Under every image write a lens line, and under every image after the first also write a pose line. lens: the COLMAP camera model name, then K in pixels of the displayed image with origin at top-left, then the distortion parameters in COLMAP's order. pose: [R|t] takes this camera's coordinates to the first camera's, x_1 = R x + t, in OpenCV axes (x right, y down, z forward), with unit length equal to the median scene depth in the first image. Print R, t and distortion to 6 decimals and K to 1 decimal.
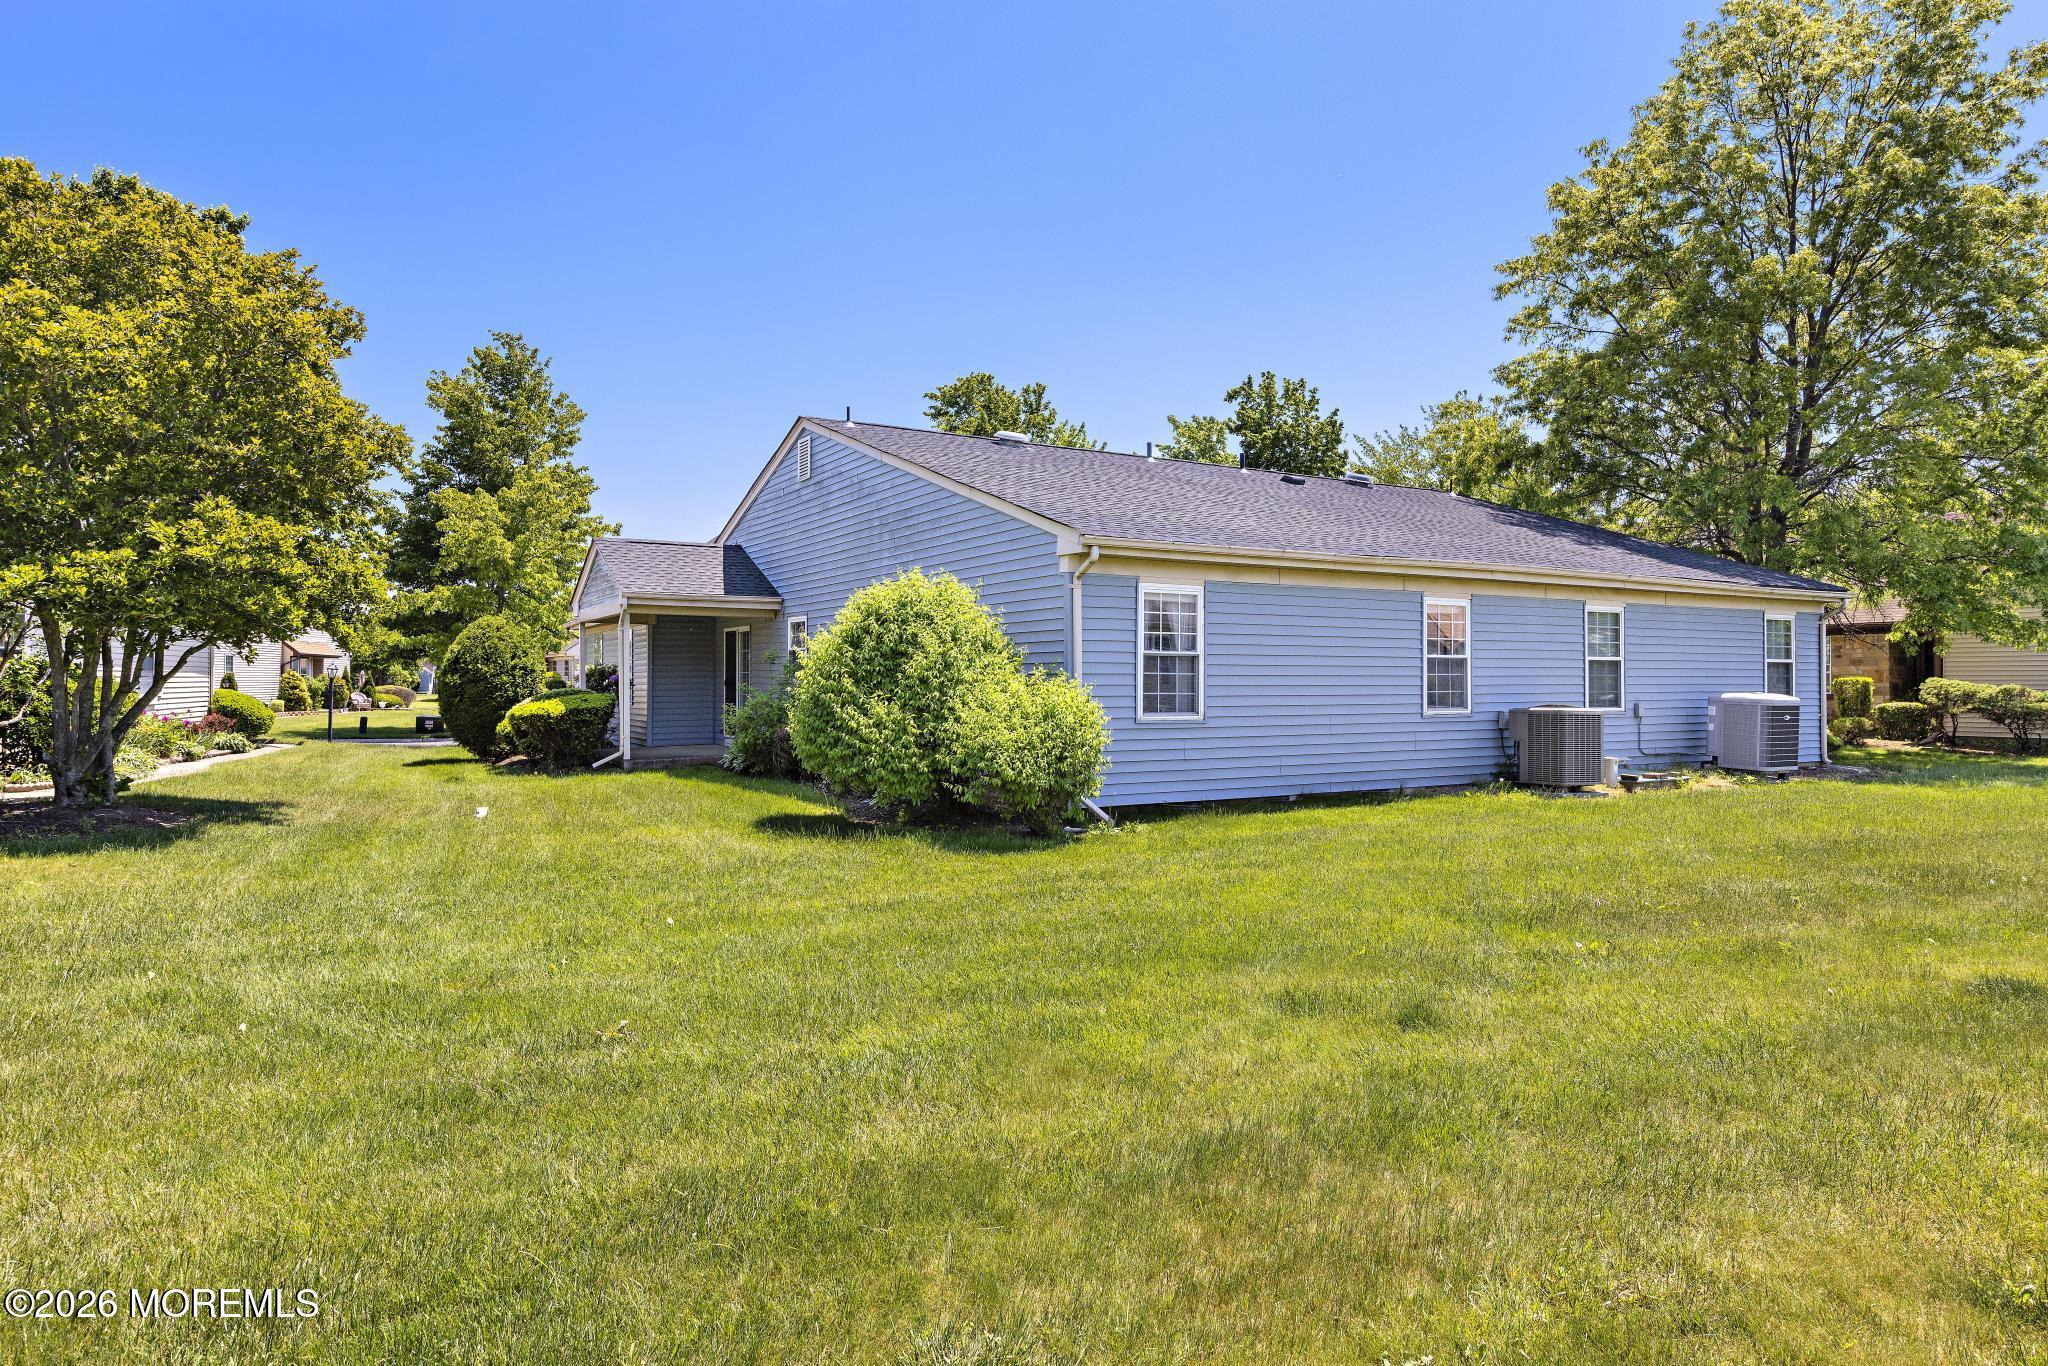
lens RADIAL K [[1168.1, 0, 1010.1], [0, 1168.1, 680.6], [0, 0, 1]] dist [-0.000887, 0.000256]
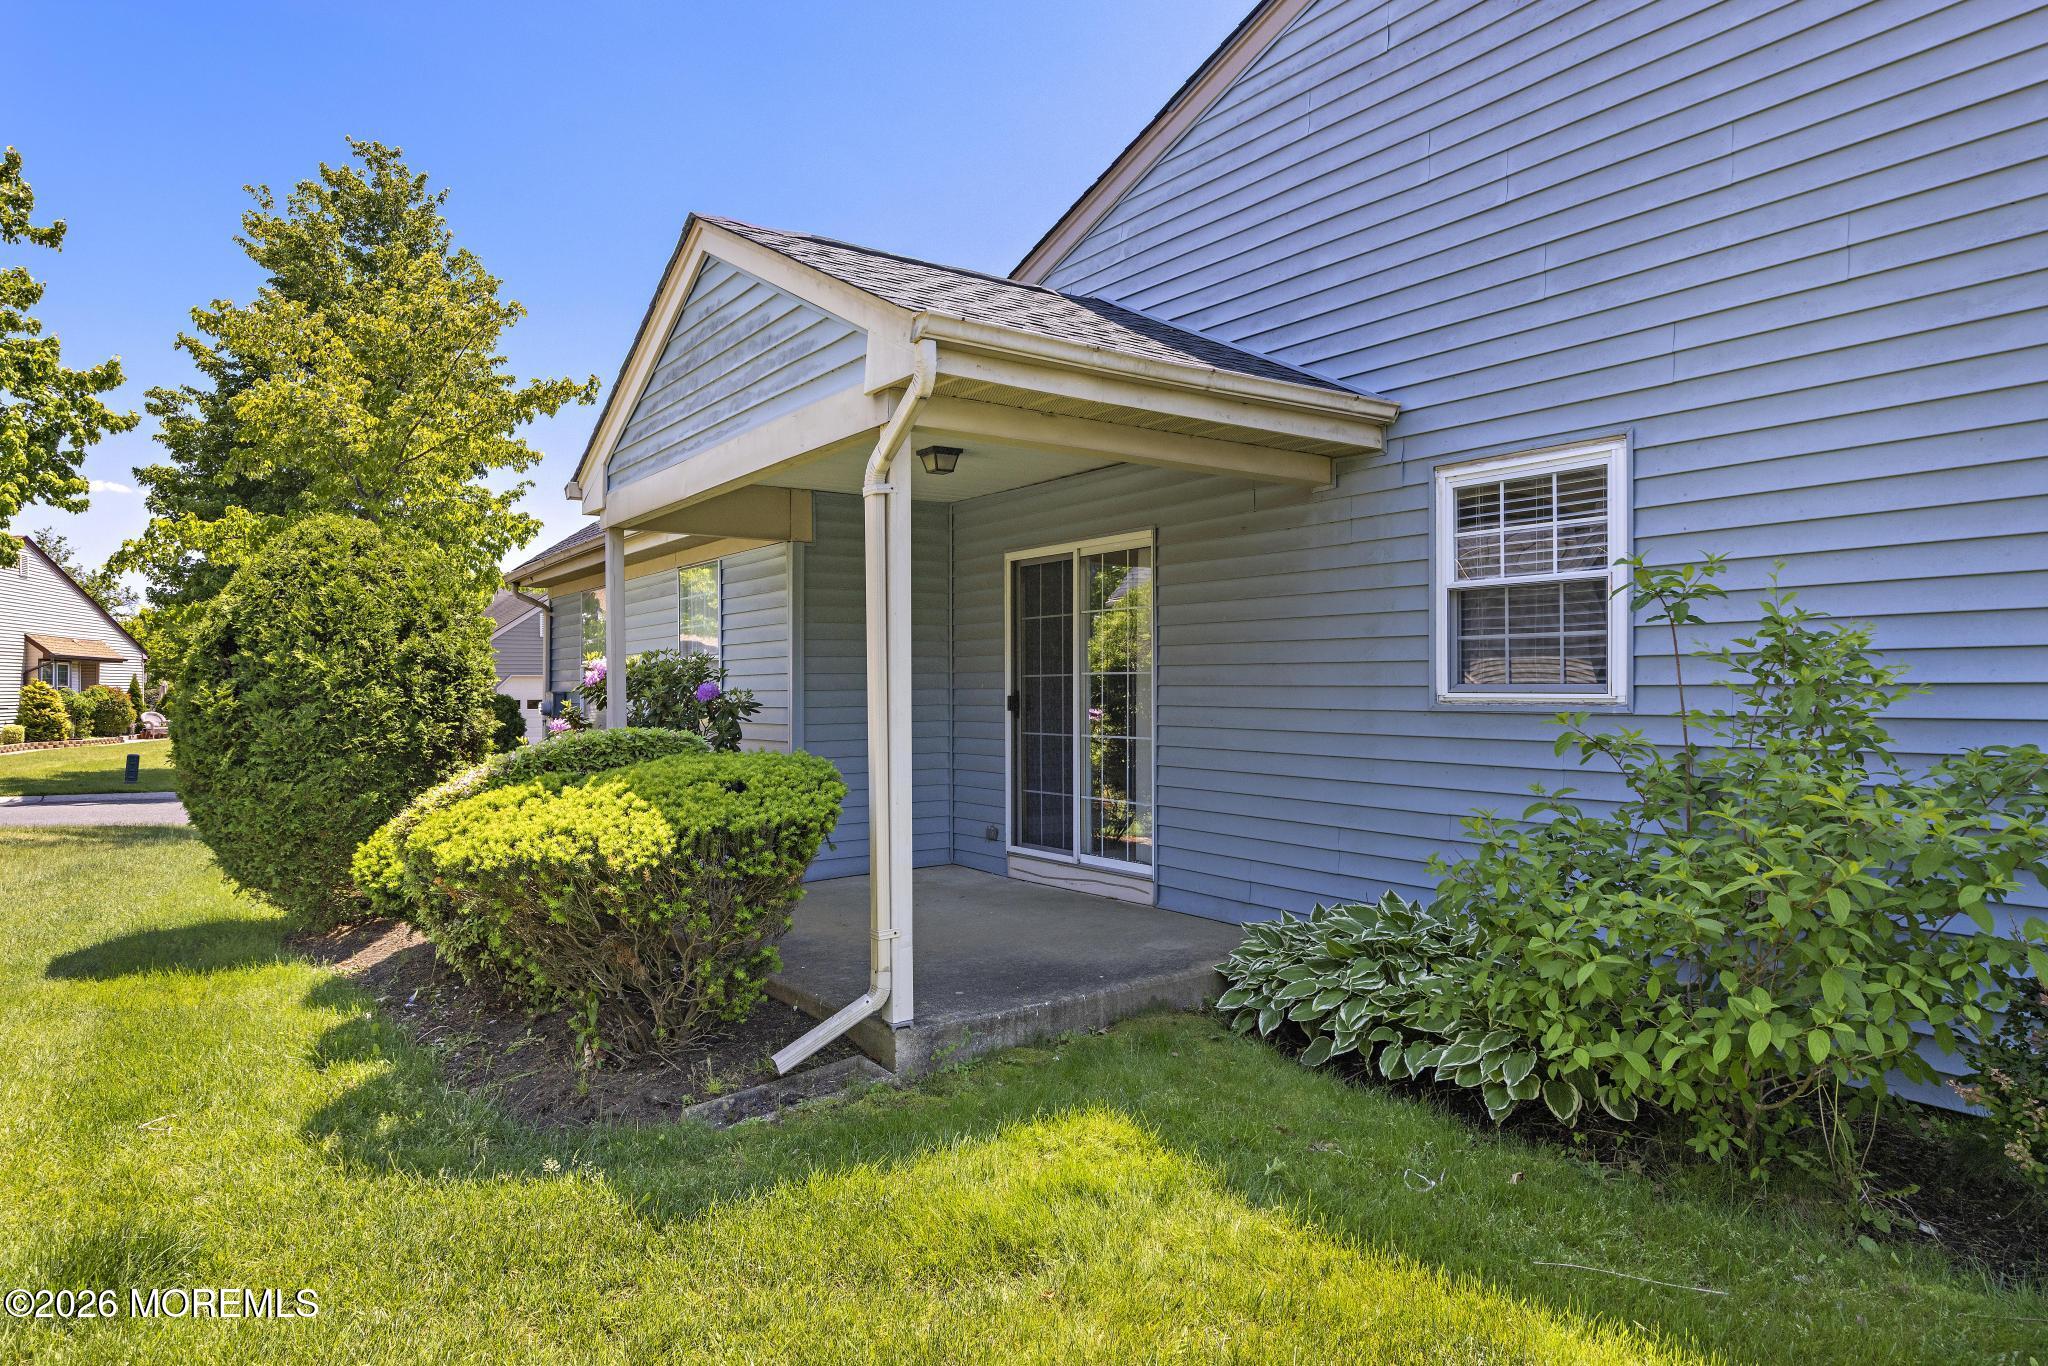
lens RADIAL K [[1262.0, 0, 1038.6], [0, 1262.0, 685.2], [0, 0, 1]] dist [0.008115, -0.000601]
pose [[0.996895, -0.000667, 0.078736, -0.135539], [0.001159, 0.999980, -0.006204, -0.000908], [-0.078730, 0.006276, 0.996876, 0.309797]]
